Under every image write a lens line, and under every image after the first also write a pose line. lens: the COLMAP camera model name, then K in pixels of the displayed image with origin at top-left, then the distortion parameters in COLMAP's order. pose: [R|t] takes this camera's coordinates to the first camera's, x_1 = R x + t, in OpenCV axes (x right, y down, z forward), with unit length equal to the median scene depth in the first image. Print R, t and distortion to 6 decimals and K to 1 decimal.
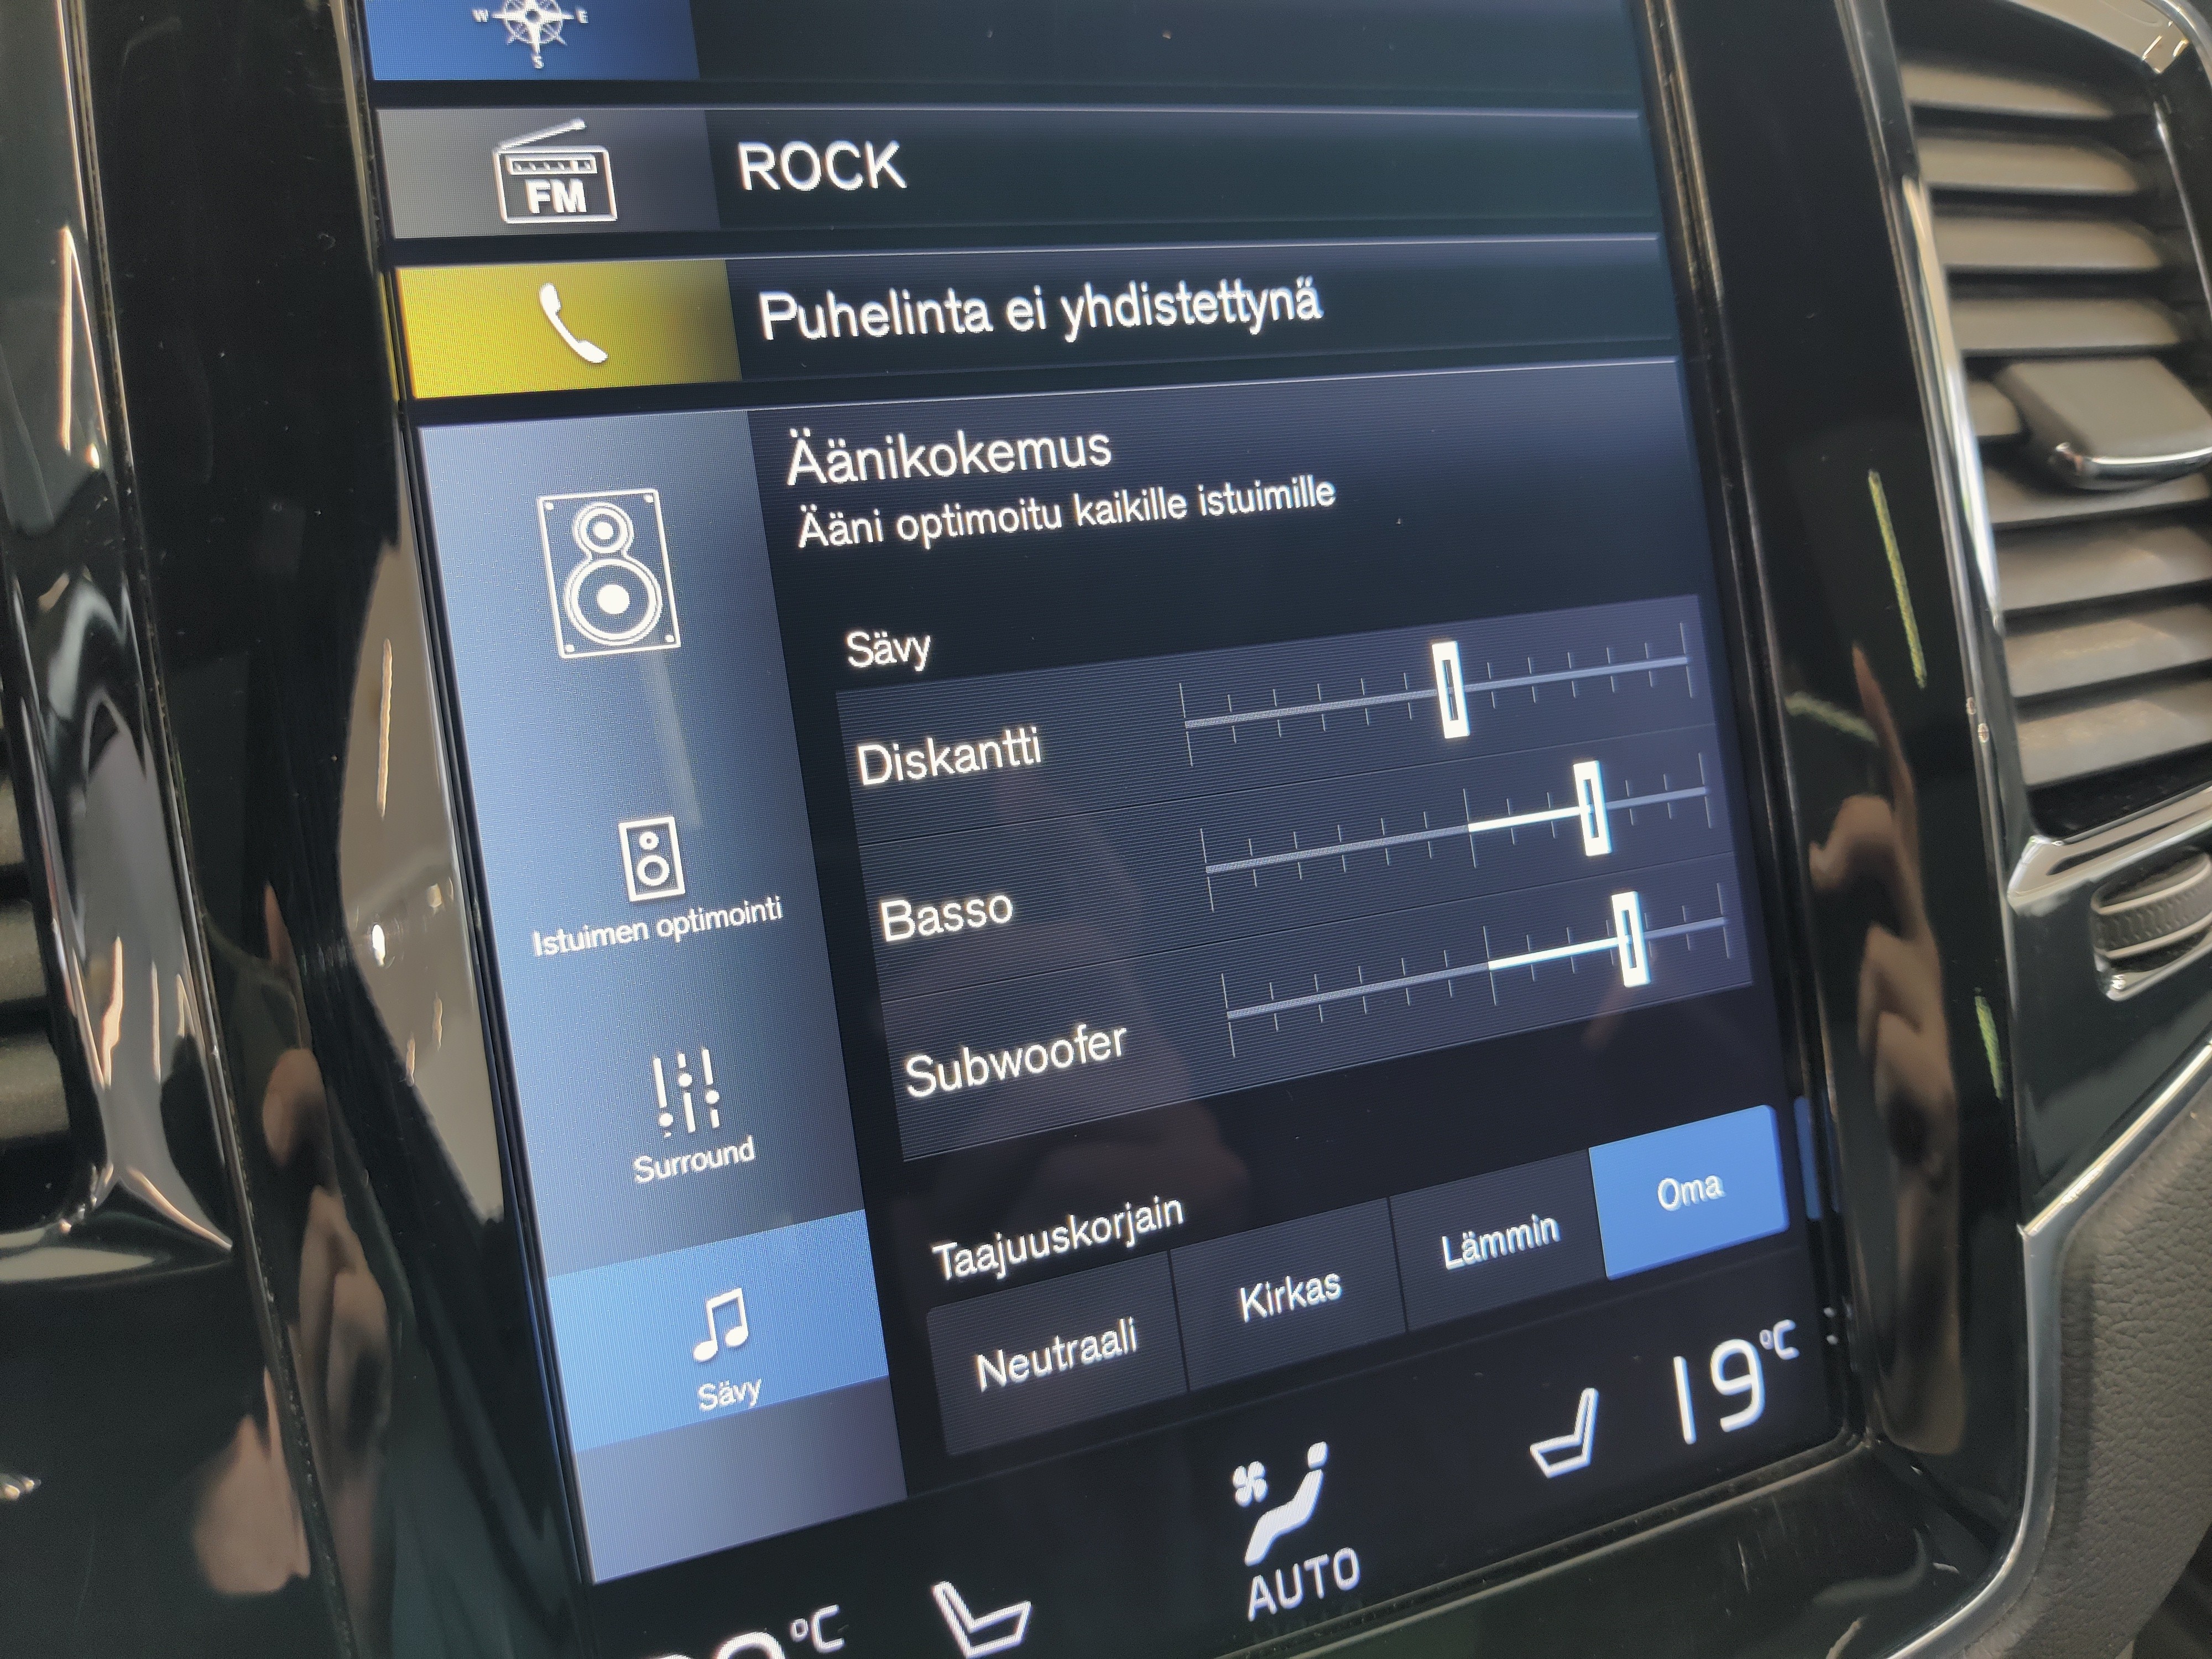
lens RADIAL K [[1832.0, 0, 1089.1], [0, 1832.0, 793.5], [0, 0, 1]] dist [-0.050068, -0.011357]
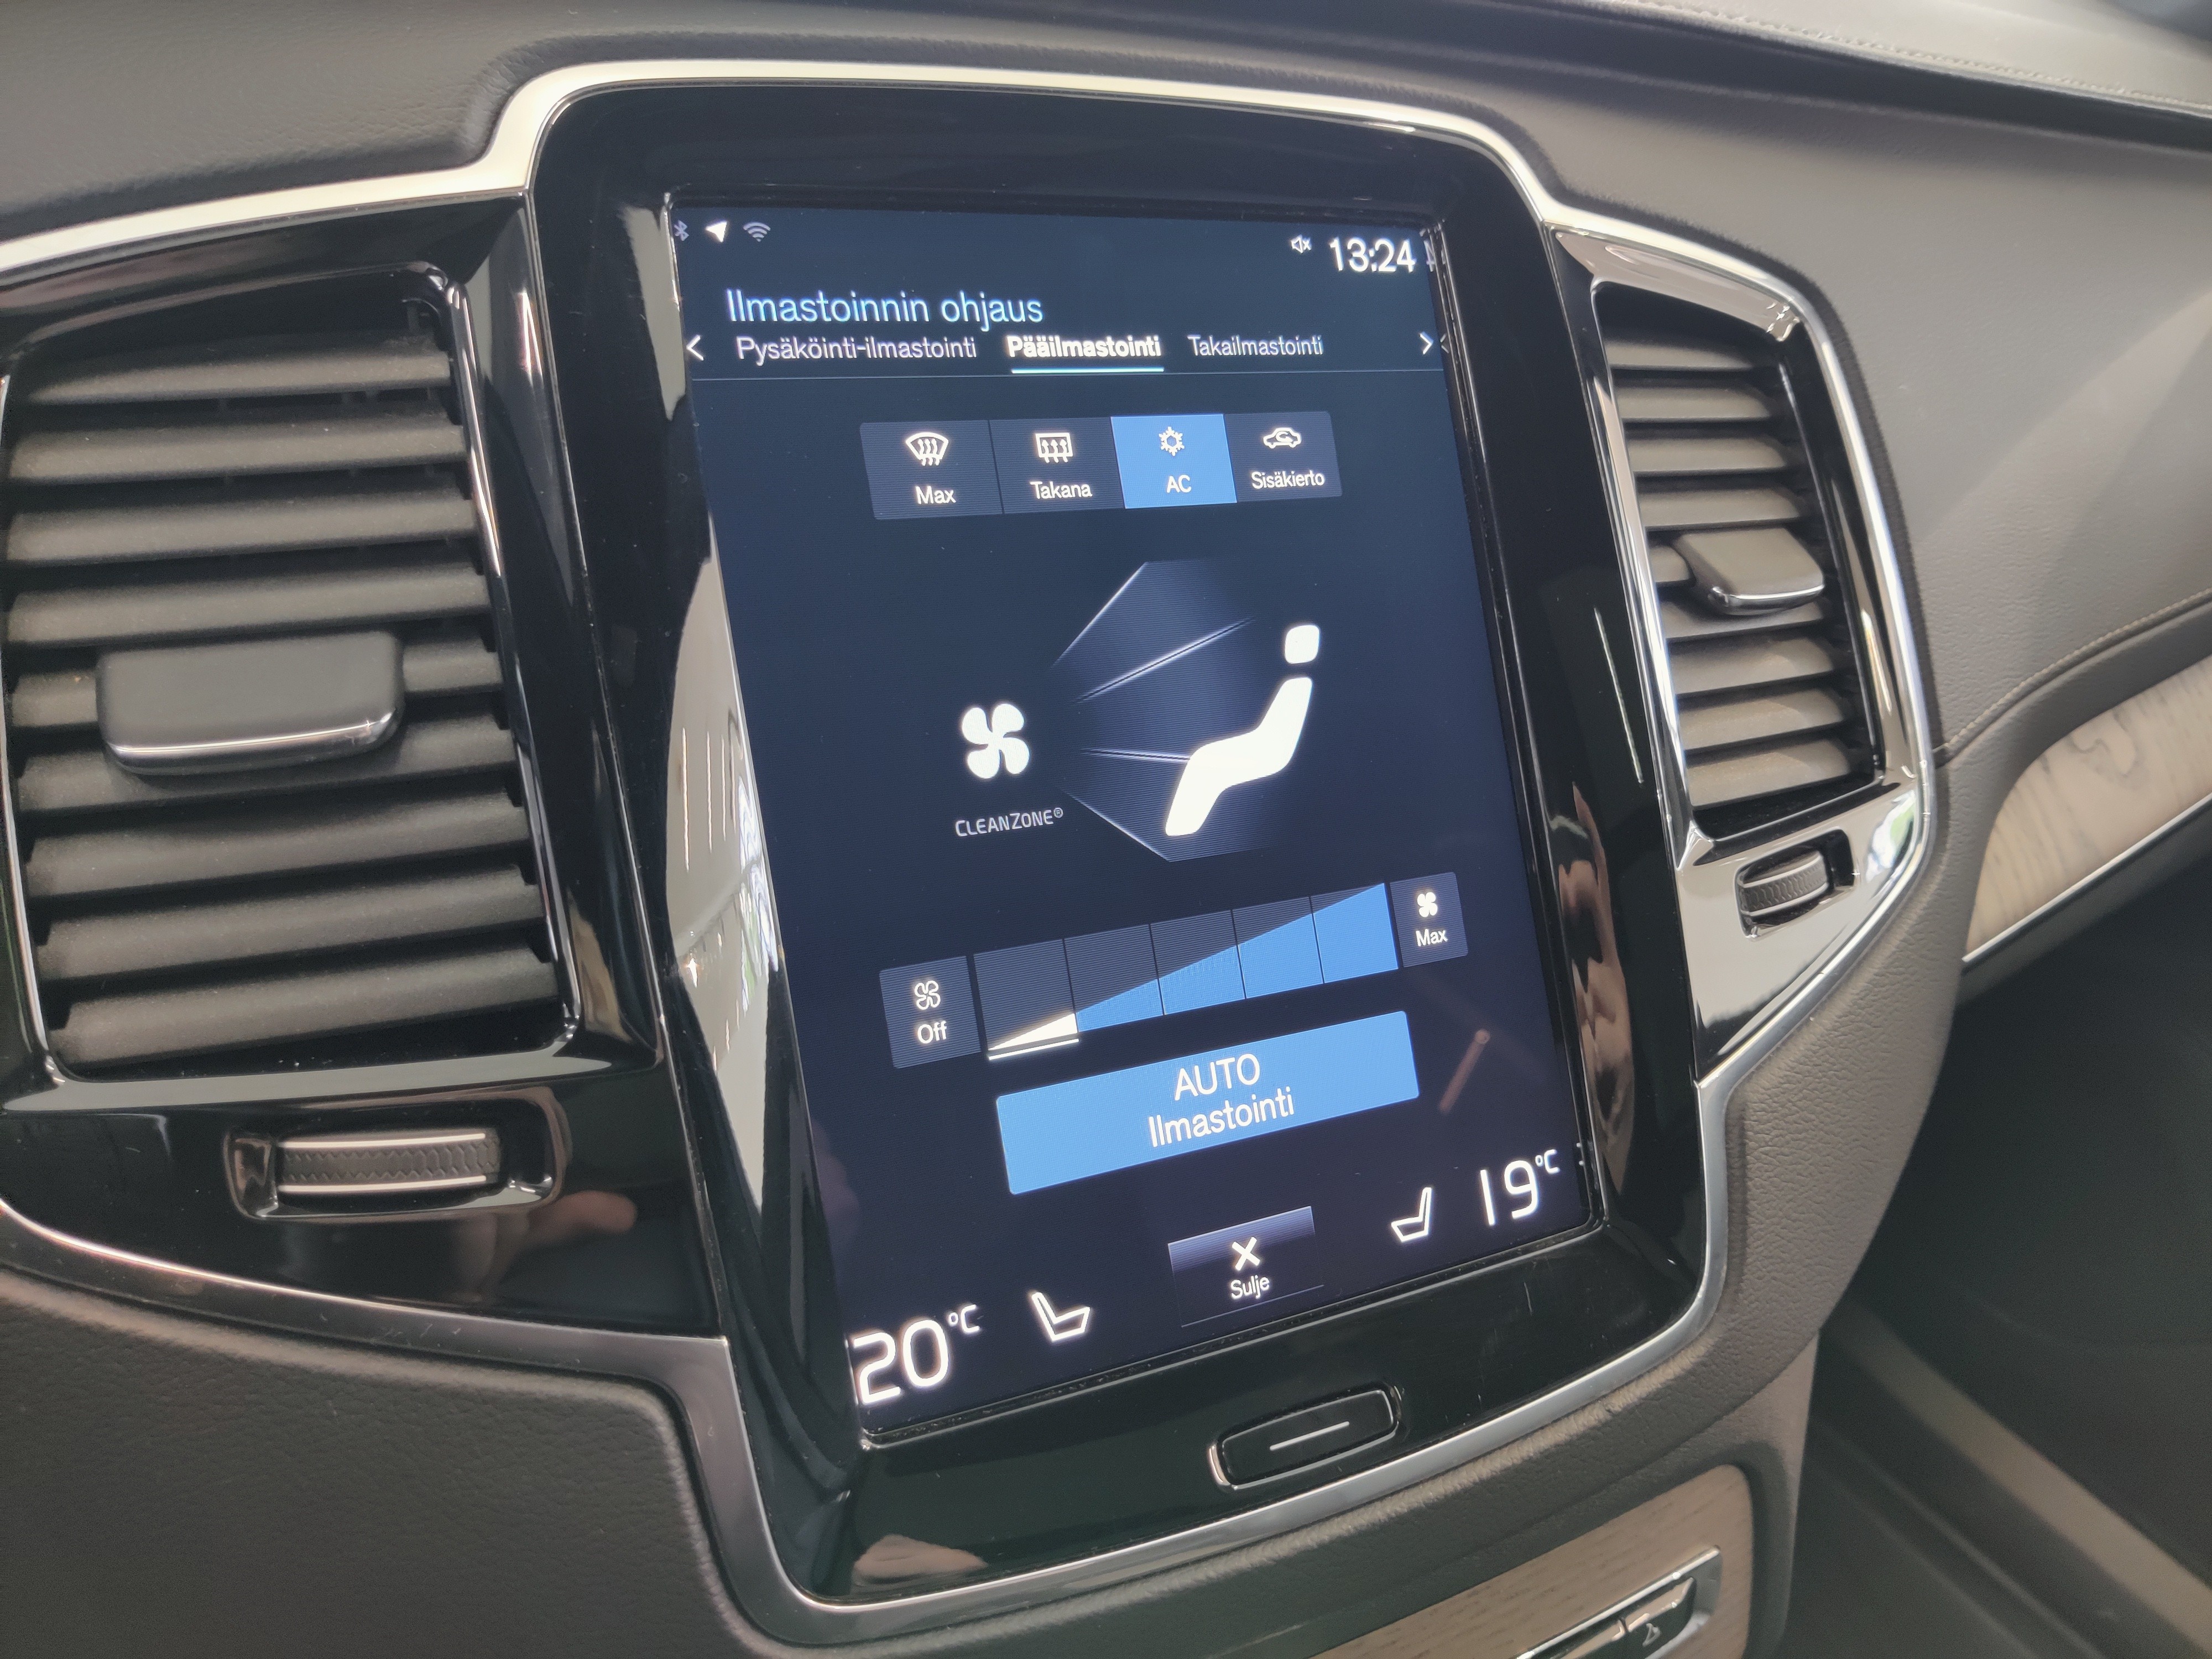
lens RADIAL K [[1818.9, 0, 1170.4], [0, 1818.9, 827.8], [0, 0, 1]] dist [-0.048757, -0.004422]
pose [[0.993229, -0.016300, 0.115026, -0.115776], [0.021019, 0.998981, -0.039933, 0.071065], [-0.114258, 0.042080, 0.992559, -0.523732]]
